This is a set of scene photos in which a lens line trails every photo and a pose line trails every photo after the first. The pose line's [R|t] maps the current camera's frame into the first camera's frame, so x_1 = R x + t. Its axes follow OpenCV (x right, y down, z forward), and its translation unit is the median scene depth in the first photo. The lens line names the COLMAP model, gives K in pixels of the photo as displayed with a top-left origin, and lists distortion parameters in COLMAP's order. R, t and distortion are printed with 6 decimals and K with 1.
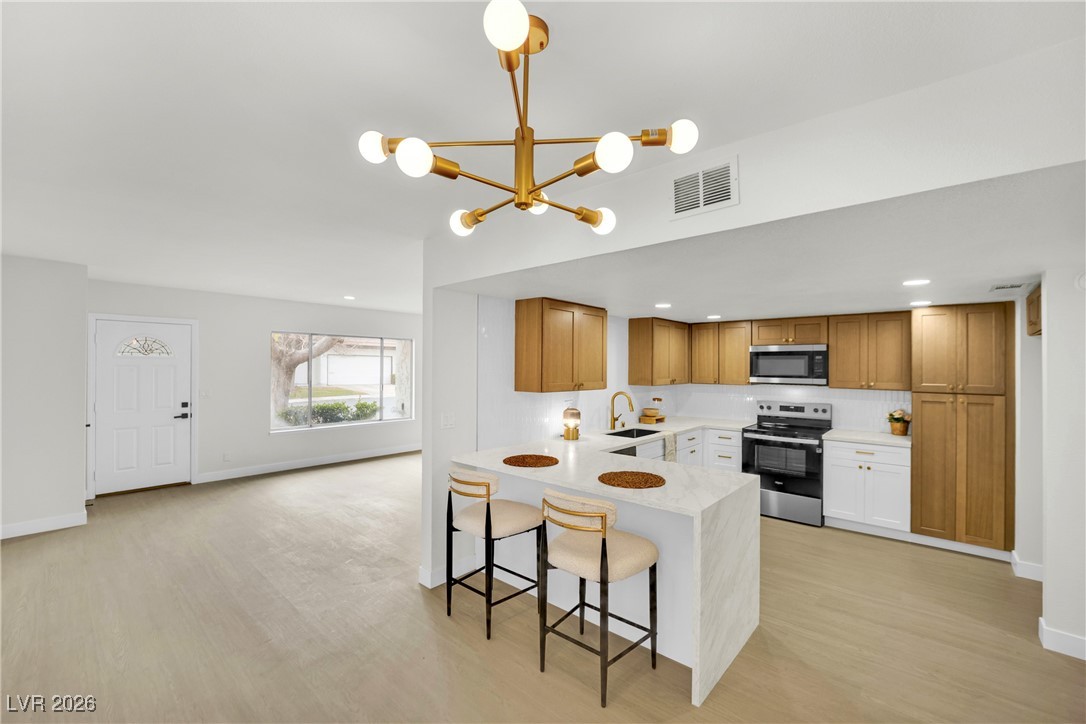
lens RADIAL K [[452.3, 0, 541.8], [0, 452.3, 363.5], [0, 0, 1]] dist [-0.020868, 0.000100]
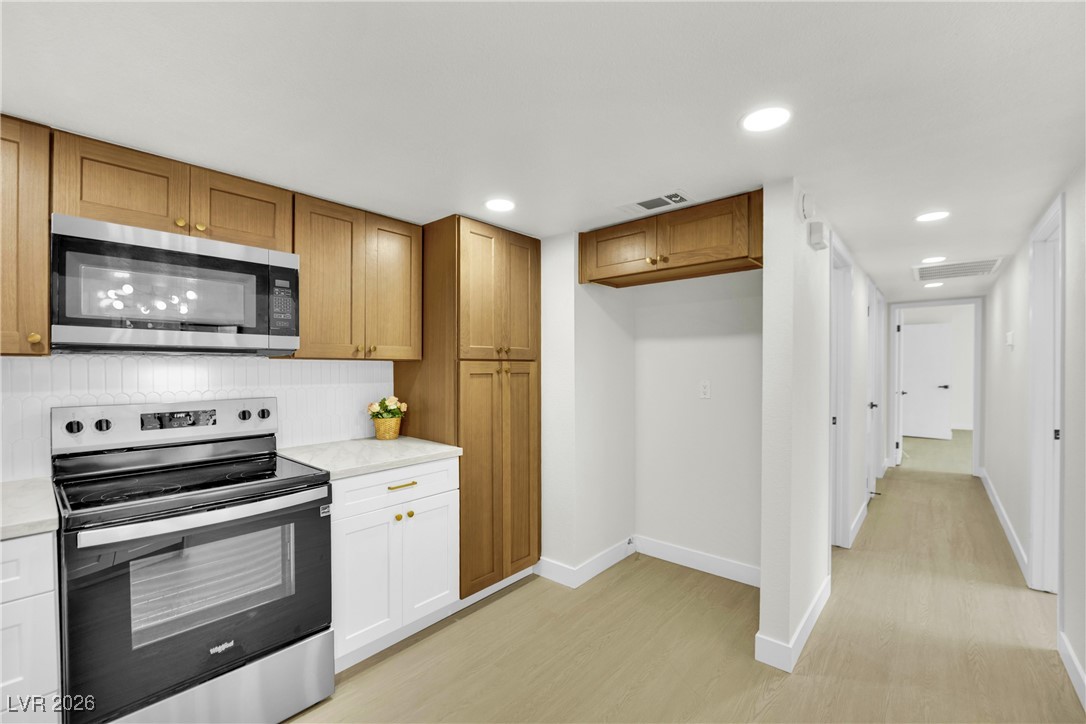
lens RADIAL K [[452.3, 0, 536.7], [0, 452.3, 370.3], [0, 0, 1]] dist [-0.020868, 0.000100]
pose [[-0.008075, -0.015415, 0.999849, 0.214145], [-0.002803, 0.999878, 0.015393, 0.061467], [-0.999963, -0.002678, -0.008118, 0.806403]]
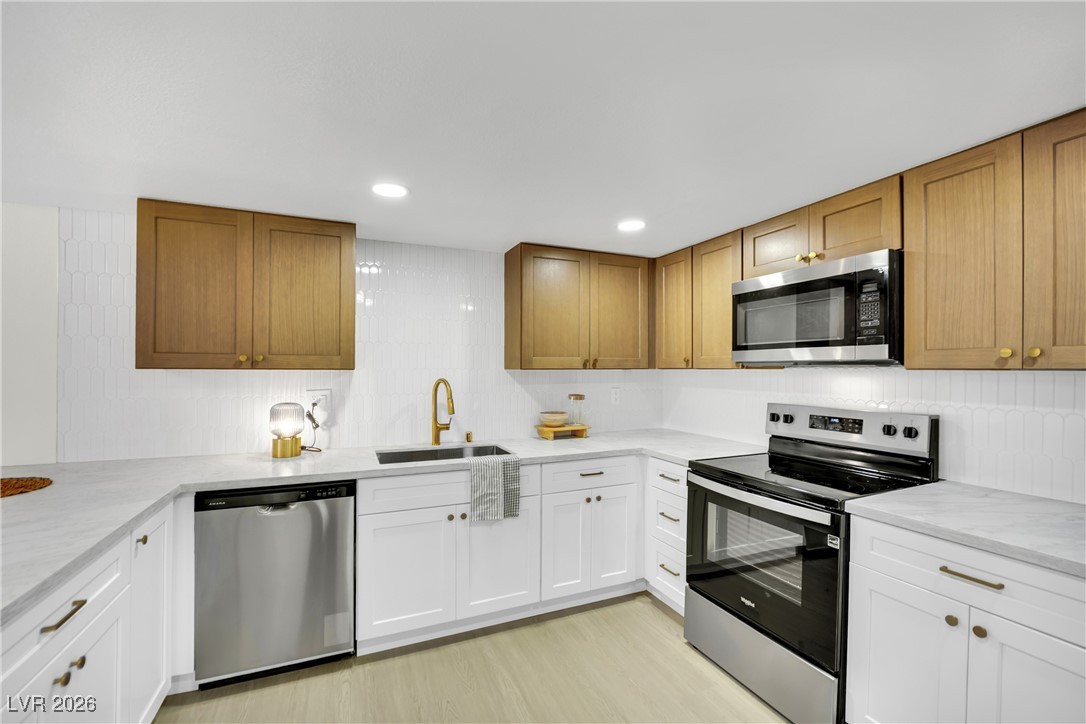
lens RADIAL K [[452.3, 0, 541.3], [0, 452.3, 371.1], [0, 0, 1]] dist [-0.020868, 0.000100]
pose [[0.906371, -0.003883, -0.422465, 0.551491], [0.006322, 0.999970, 0.004373, 0.054788], [0.422436, -0.006635, 0.906369, 0.574484]]
